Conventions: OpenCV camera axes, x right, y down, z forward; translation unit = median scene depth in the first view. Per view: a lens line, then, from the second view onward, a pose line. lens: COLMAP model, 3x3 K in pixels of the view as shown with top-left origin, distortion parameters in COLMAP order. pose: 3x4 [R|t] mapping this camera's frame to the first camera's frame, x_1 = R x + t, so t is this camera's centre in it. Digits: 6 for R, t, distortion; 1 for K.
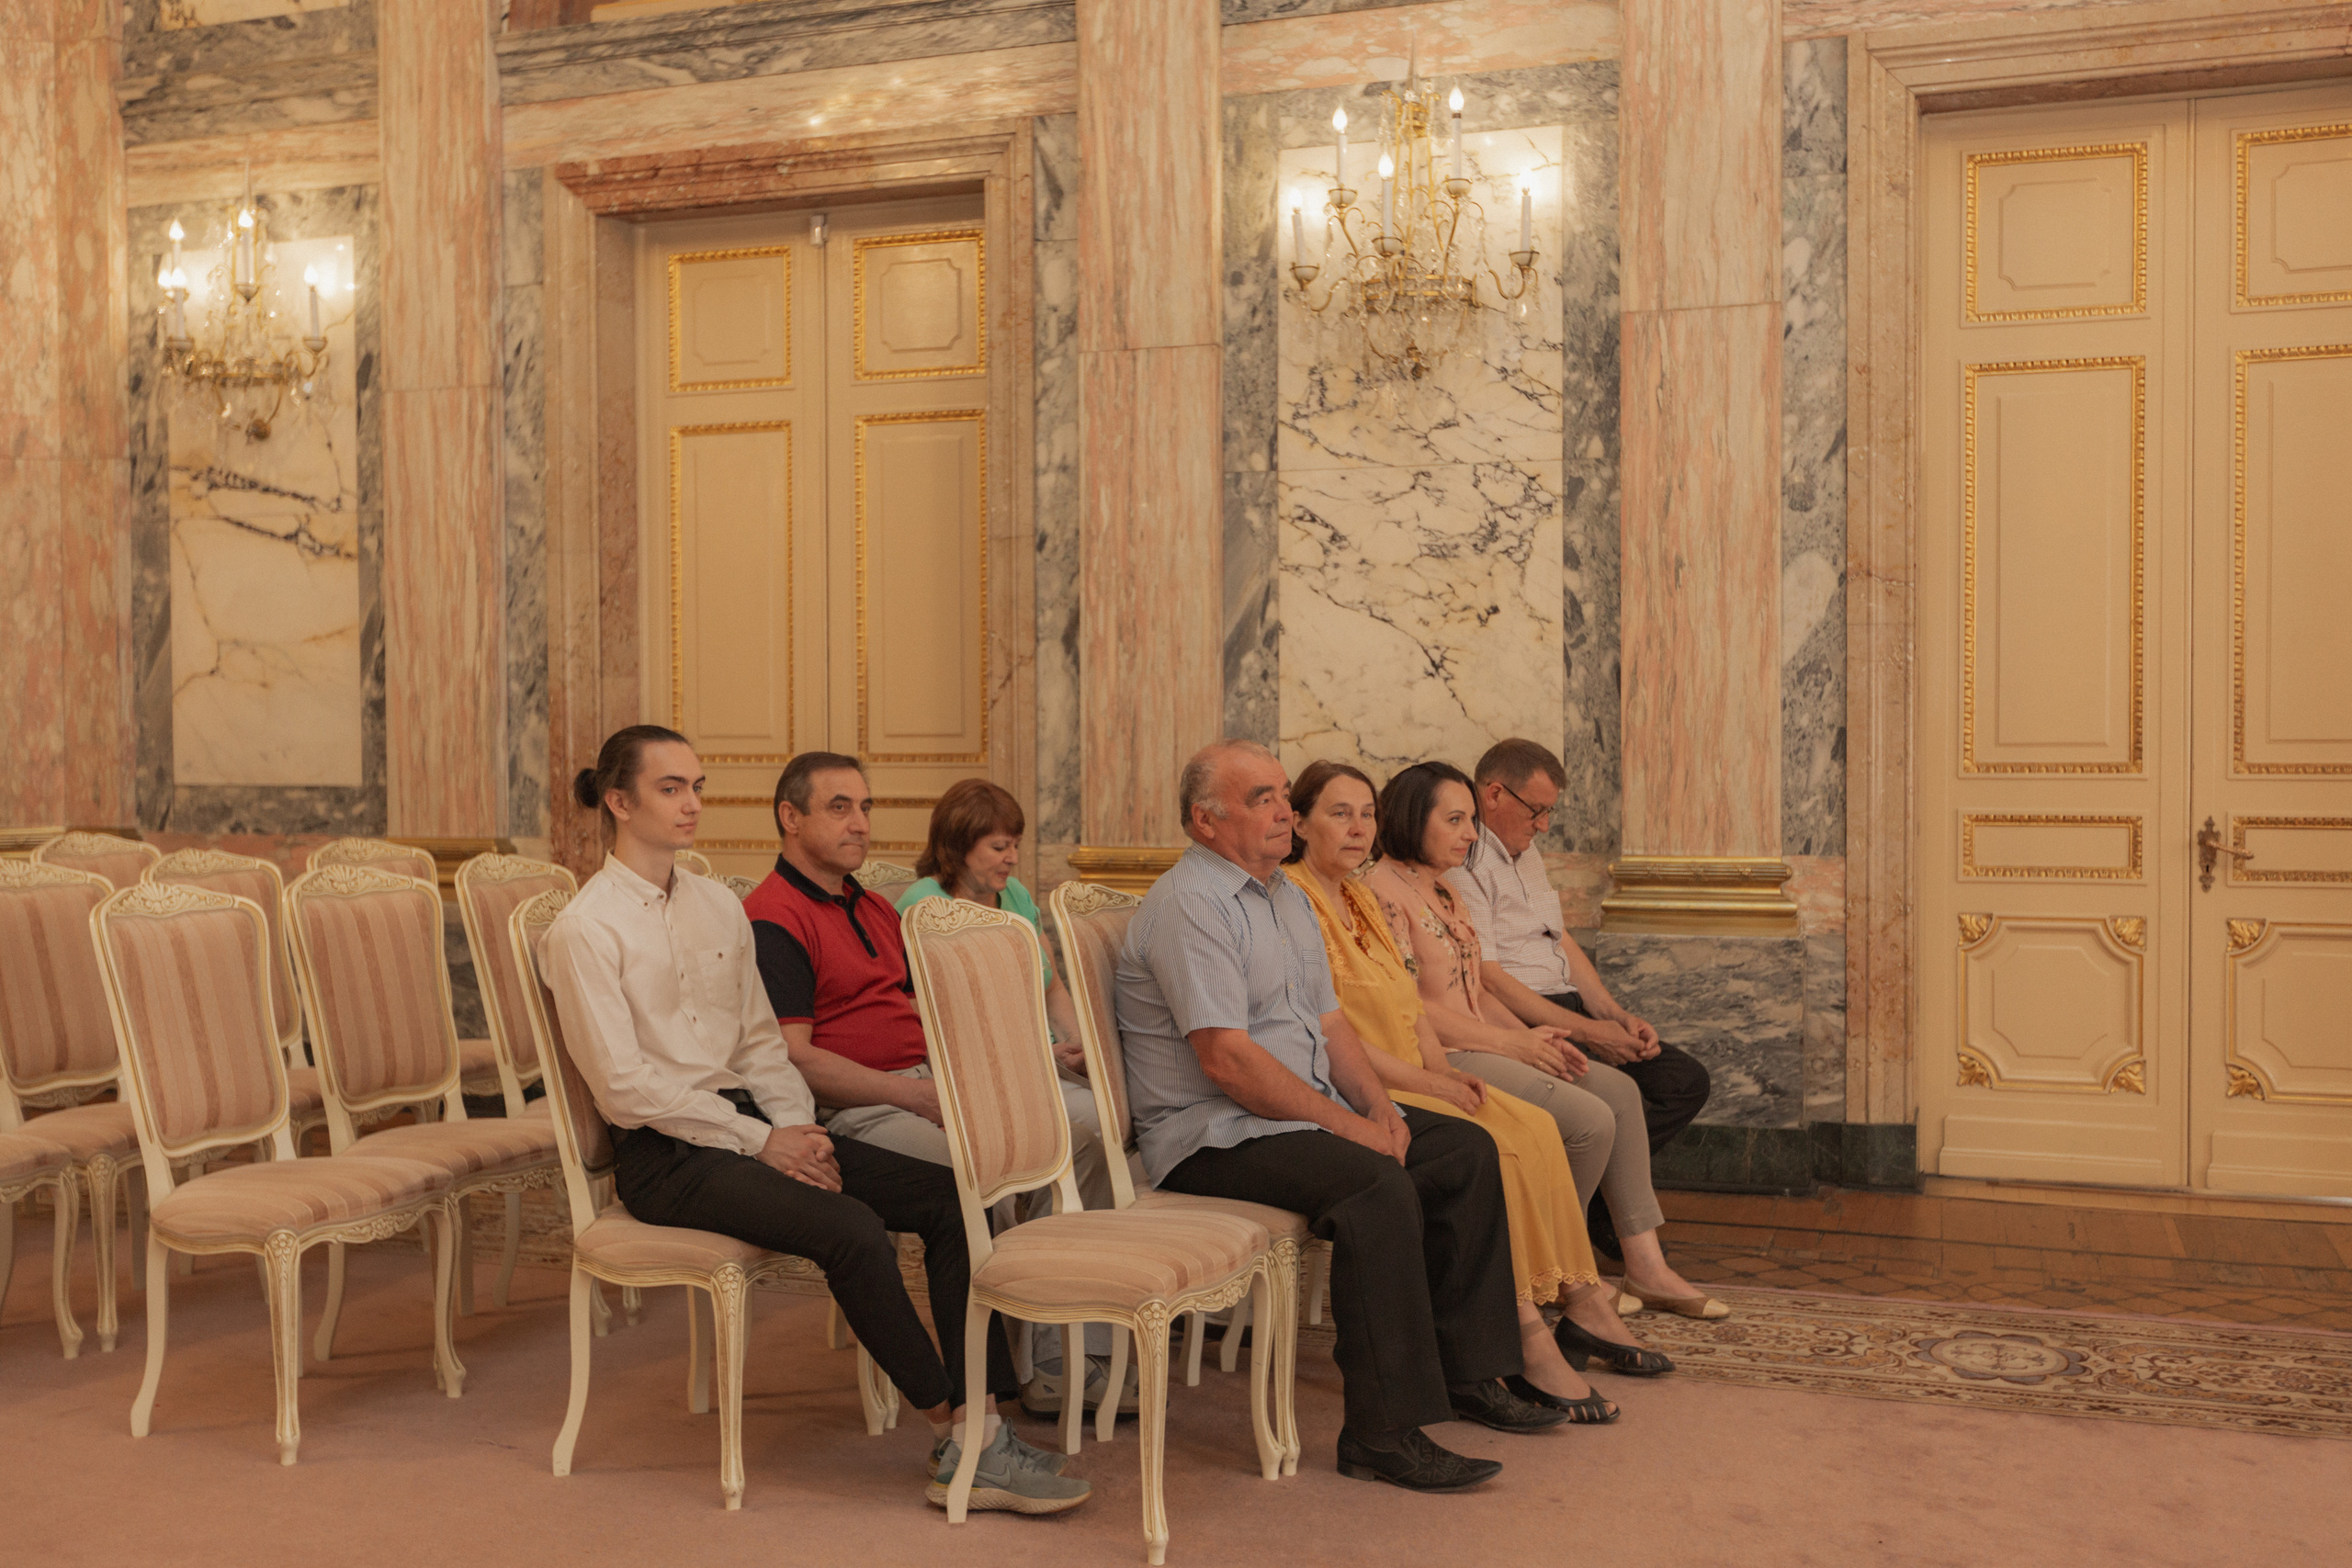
lens RADIAL K [[2271.4, 0, 1180.8], [0, 2271.4, 776.2], [0, 0, 1]] dist [-0.005799, 0.000000]
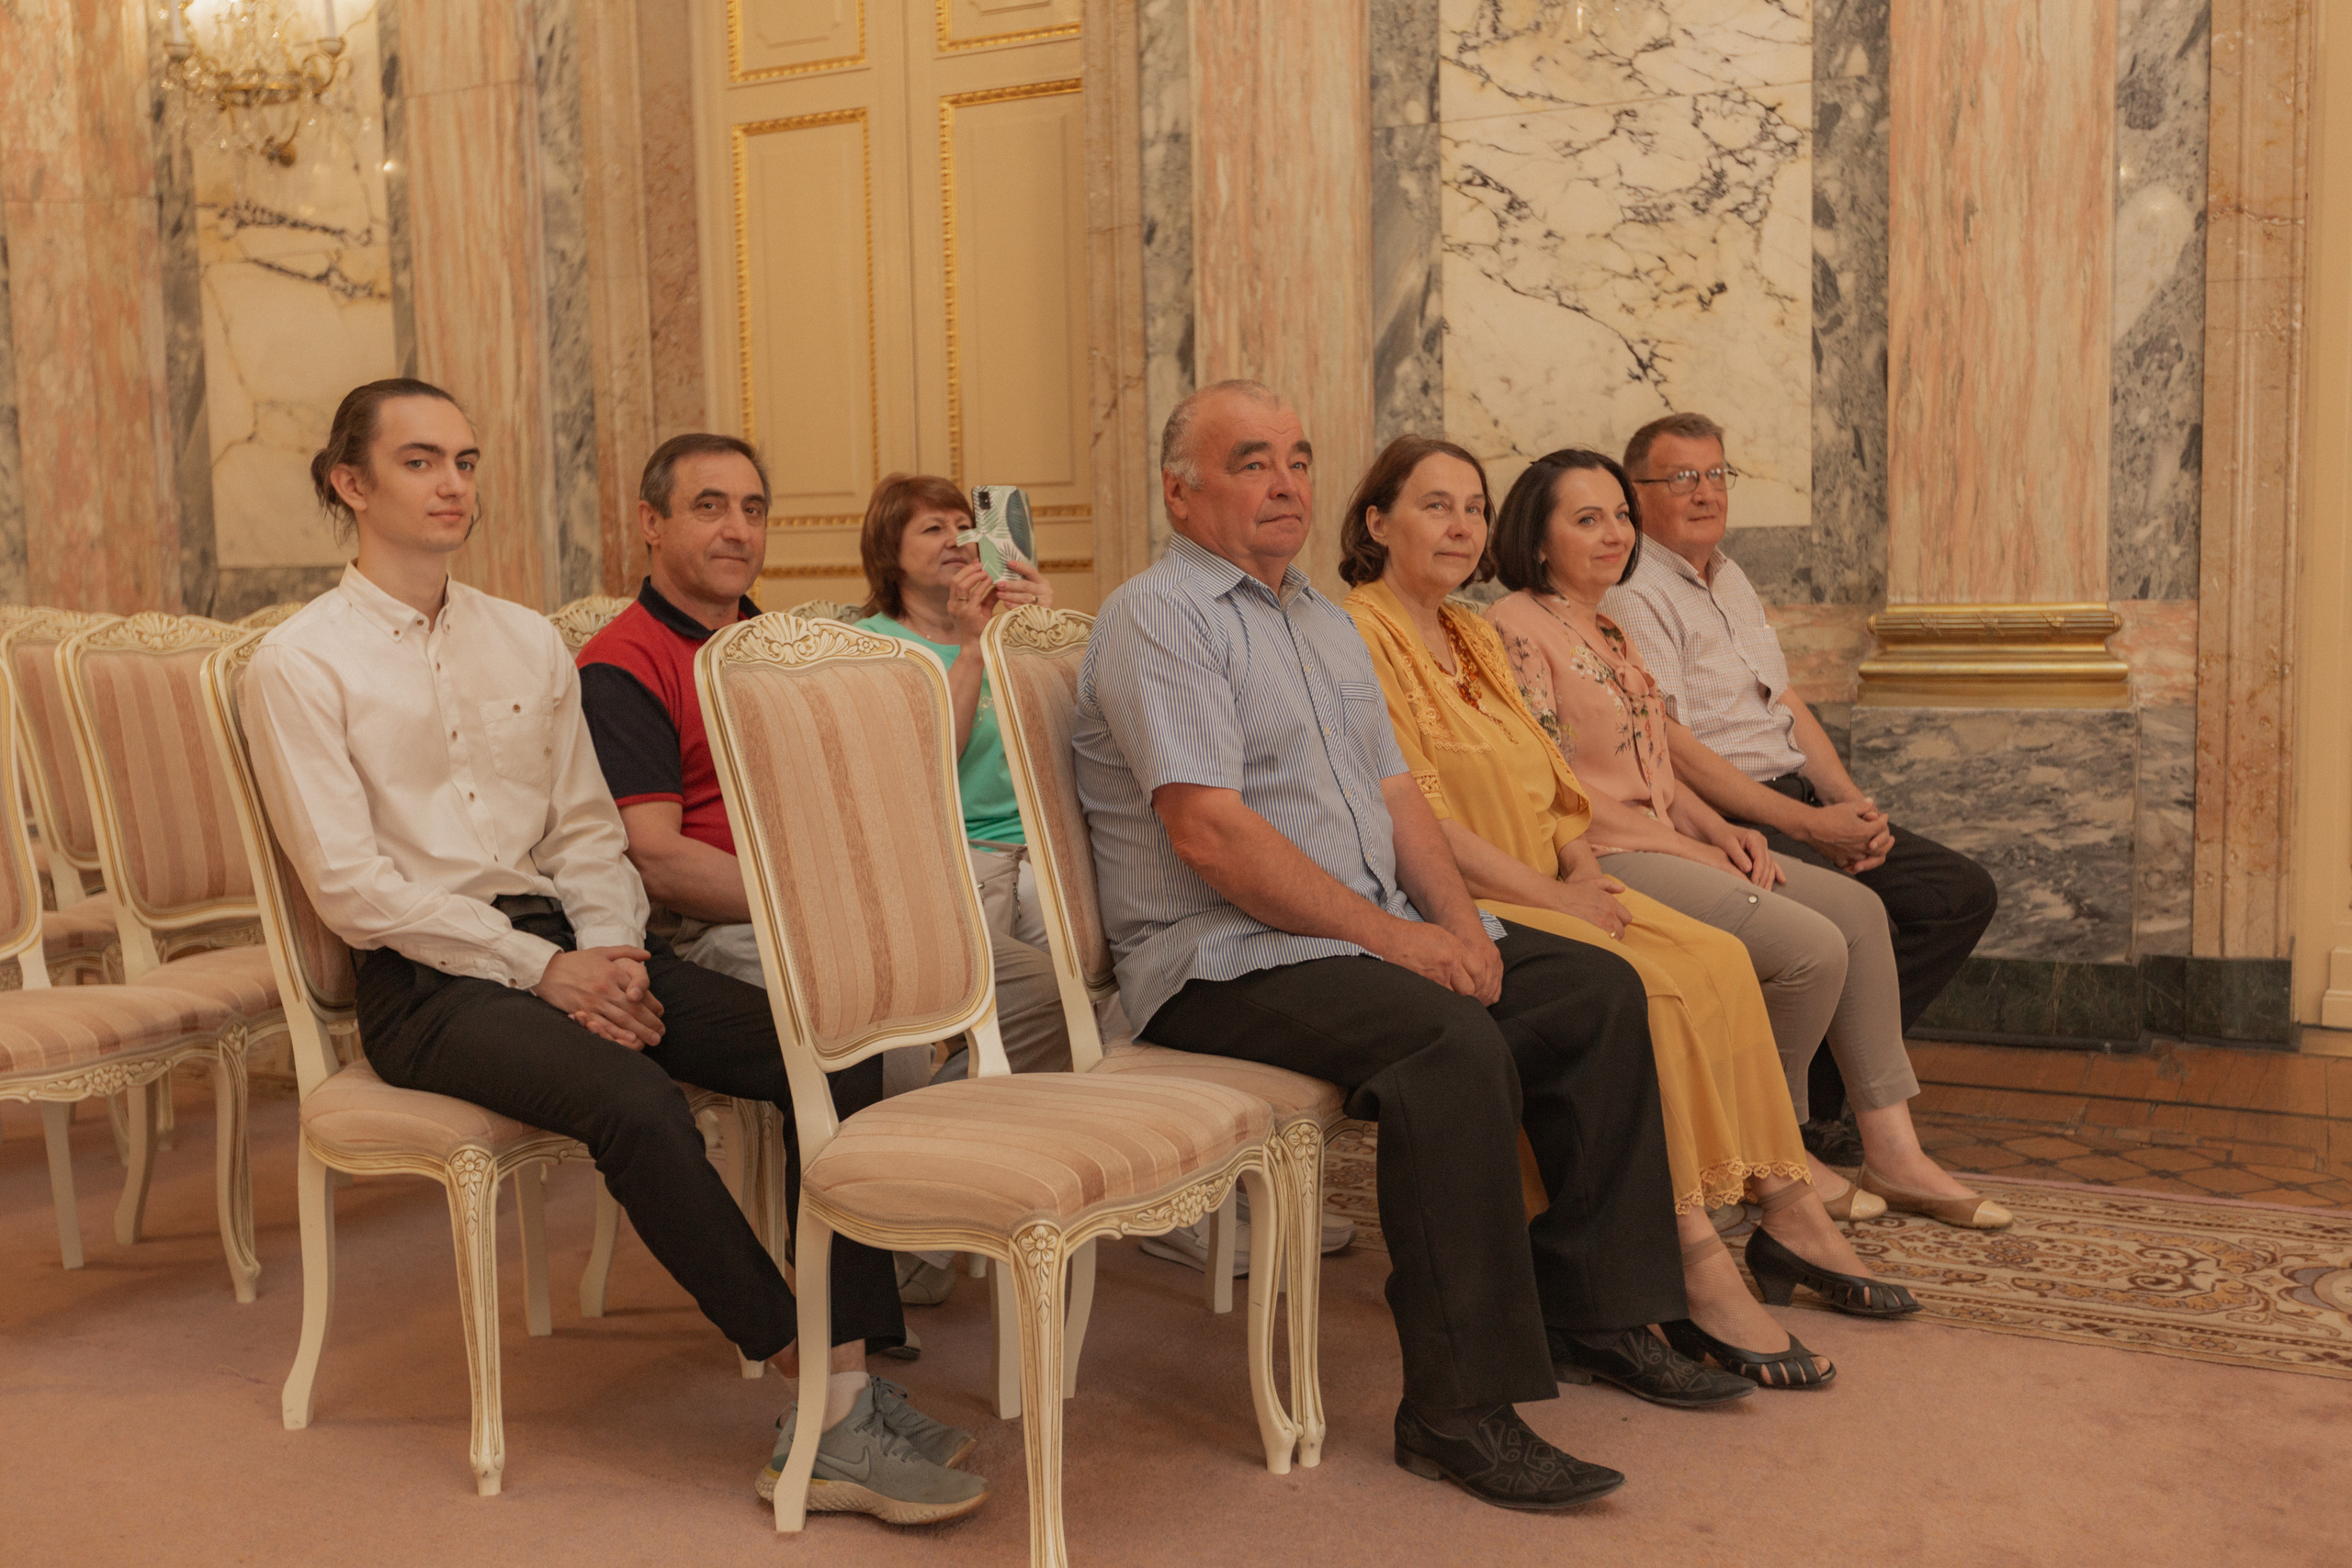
lens RADIAL K [[2271.4, 0, 1168.7], [0, 2271.4, 785.0], [0, 0, 1]] dist [-0.005799, 0.000000]
pose [[0.989998, -0.003761, -0.141034, 0.064420], [0.014557, 0.997032, 0.075595, 0.034610], [0.140331, -0.076892, 0.987114, 0.217263]]
